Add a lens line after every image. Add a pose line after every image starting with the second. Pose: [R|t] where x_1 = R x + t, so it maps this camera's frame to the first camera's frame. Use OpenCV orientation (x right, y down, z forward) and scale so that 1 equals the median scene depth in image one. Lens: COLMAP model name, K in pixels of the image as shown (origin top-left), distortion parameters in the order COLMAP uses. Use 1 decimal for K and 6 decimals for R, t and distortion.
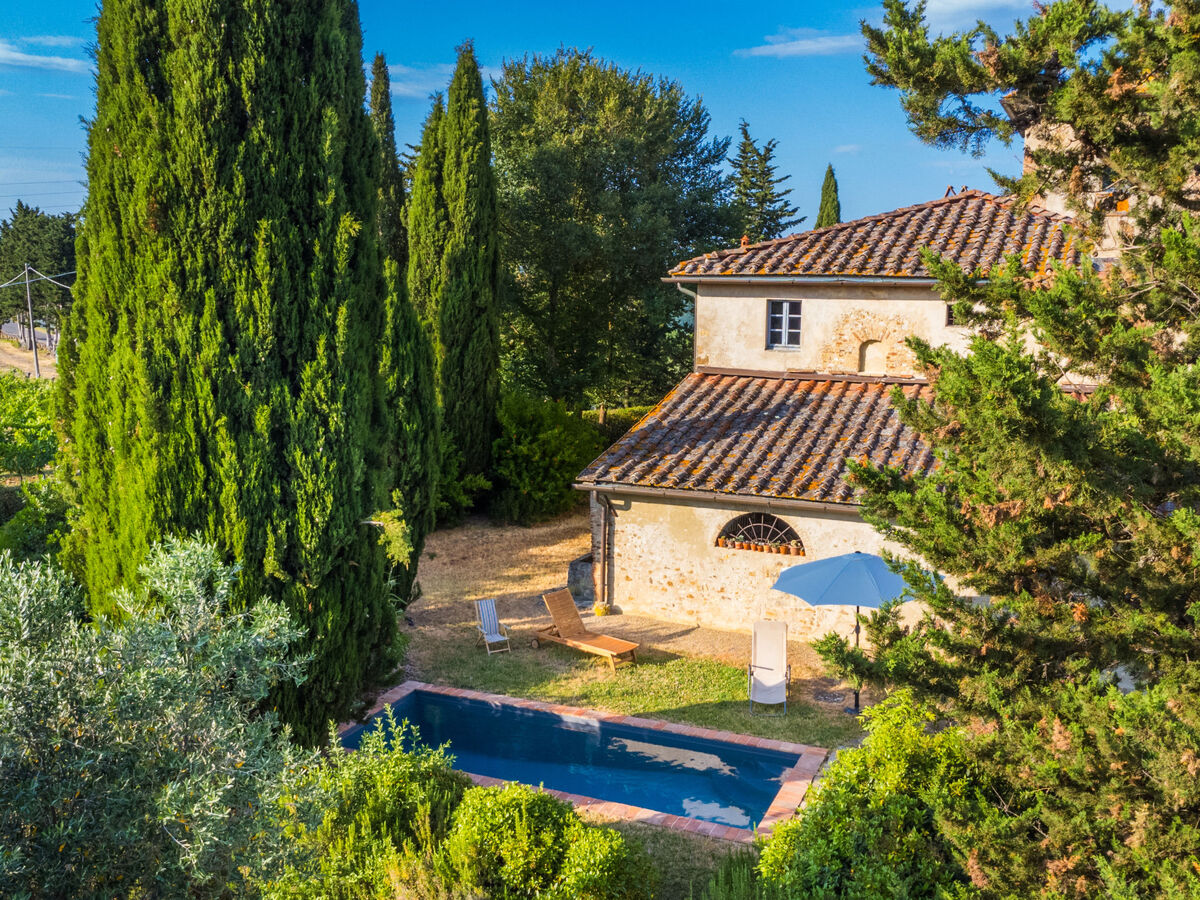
lens RADIAL K [[1170.8, 0, 622.3], [0, 1170.8, 384.9], [0, 0, 1]] dist [0.014117, 0.009425]
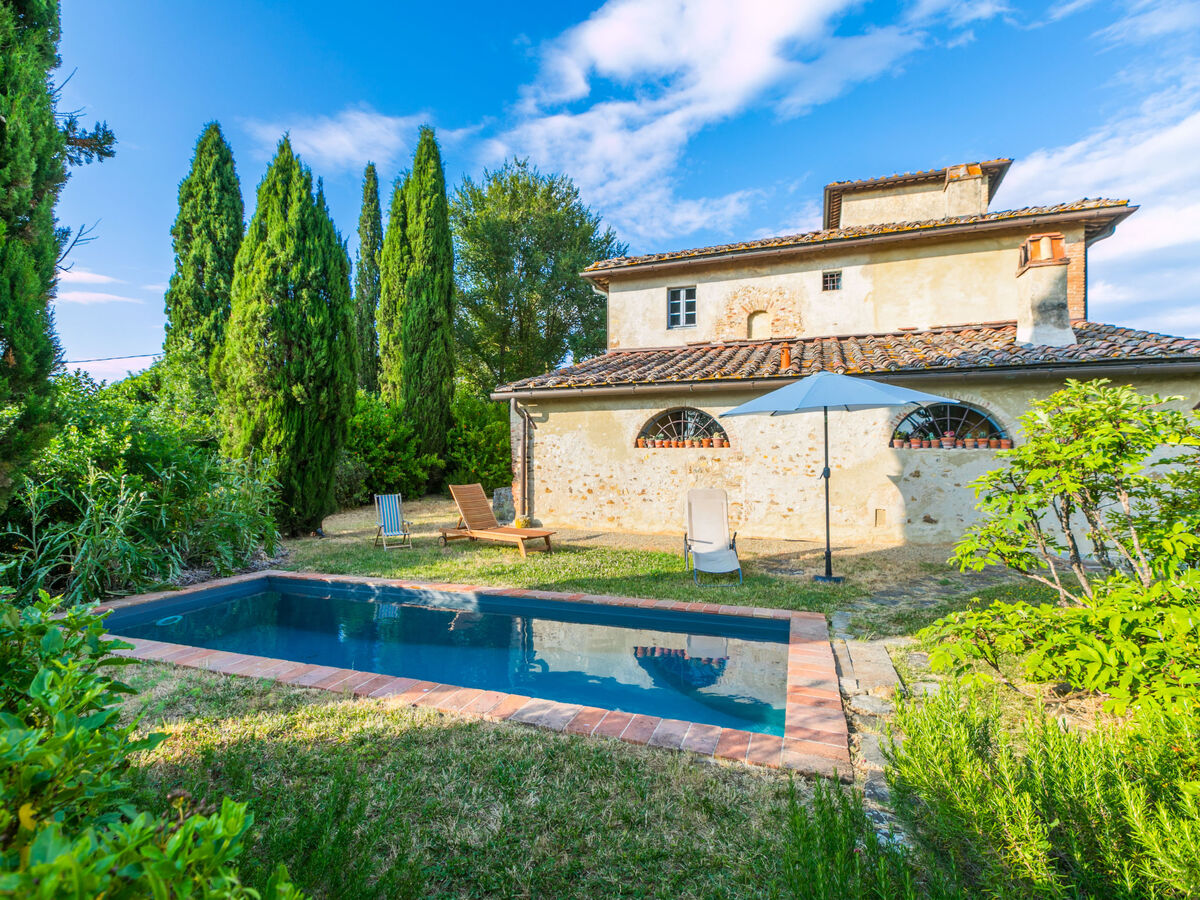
lens RADIAL K [[605.8, 0, 592.4], [0, 605.8, 444.2], [0, 0, 1]] dist [-0.001591, -0.000712]
pose [[0.998986, -0.015808, 0.042152, 0.018390], [0.020504, 0.993337, -0.113408, 0.157938], [-0.040078, 0.114158, 0.992654, 0.408924]]
